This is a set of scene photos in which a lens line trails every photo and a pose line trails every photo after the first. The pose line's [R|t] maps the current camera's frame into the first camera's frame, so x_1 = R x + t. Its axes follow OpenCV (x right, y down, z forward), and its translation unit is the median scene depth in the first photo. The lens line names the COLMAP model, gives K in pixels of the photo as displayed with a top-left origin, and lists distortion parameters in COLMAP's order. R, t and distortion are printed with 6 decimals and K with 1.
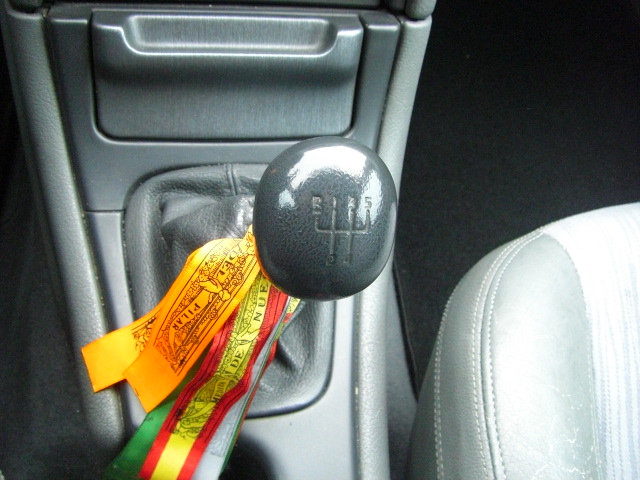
lens RADIAL K [[724.6, 0, 318.7], [0, 724.6, 238.2], [0, 0, 1]] dist [-0.131710, 0.000000]
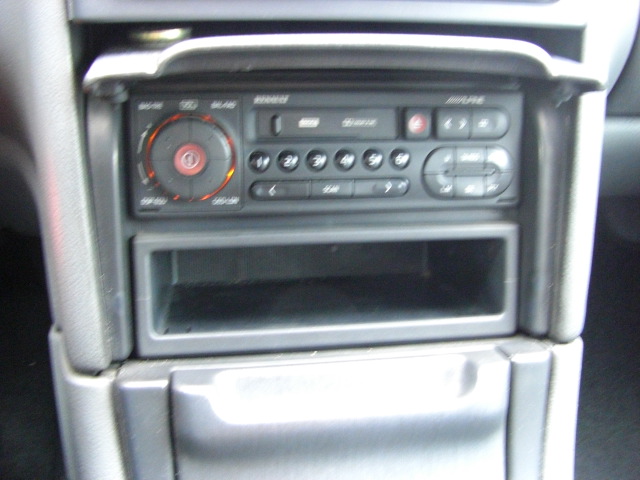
lens RADIAL K [[724.6, 0, 313.9], [0, 724.6, 237.6], [0, 0, 1]] dist [-0.131710, 0.000000]
pose [[0.993789, -0.105082, -0.036615, -0.114566], [0.077292, 0.888547, -0.452228, -0.075839], [0.080056, 0.446589, 0.891150, 0.221603]]
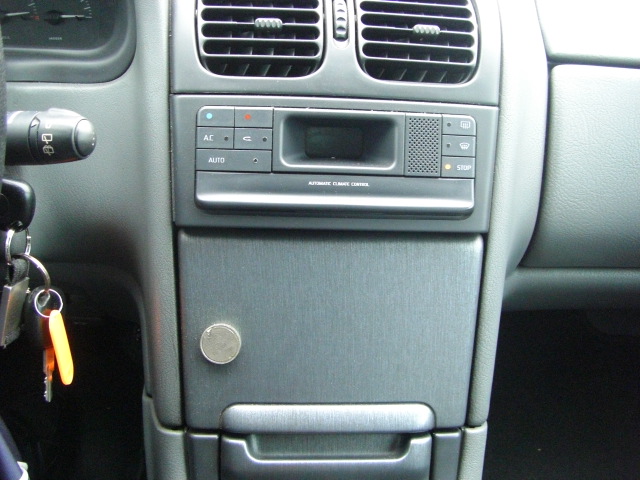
lens RADIAL K [[724.6, 0, 318.5], [0, 724.6, 237.1], [0, 0, 1]] dist [-0.131710, 0.000000]
pose [[0.993065, -0.060300, -0.100922, 0.013381], [0.000277, 0.859640, -0.510900, 0.050812], [0.117564, 0.507329, 0.853695, -0.290737]]
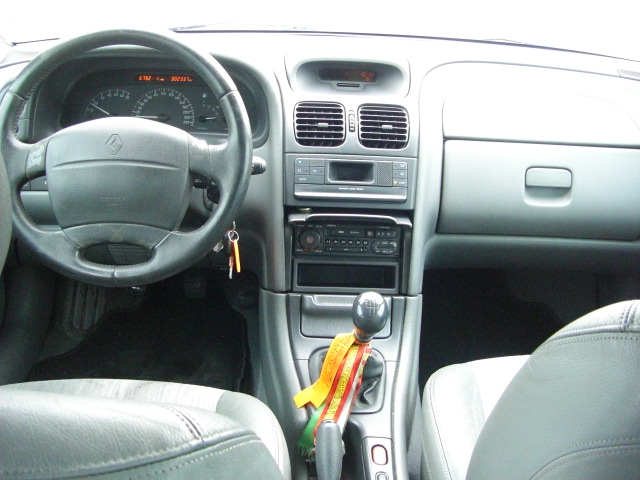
lens RADIAL K [[685.4, 0, 322.4], [0, 685.4, 240.2], [0, 0, 1]] dist [-0.092737, 0.000000]
pose [[0.988656, -0.067211, -0.134318, 0.183885], [-0.024236, 0.811181, -0.584293, 1.218272], [0.148227, 0.580921, 0.800350, -1.495939]]
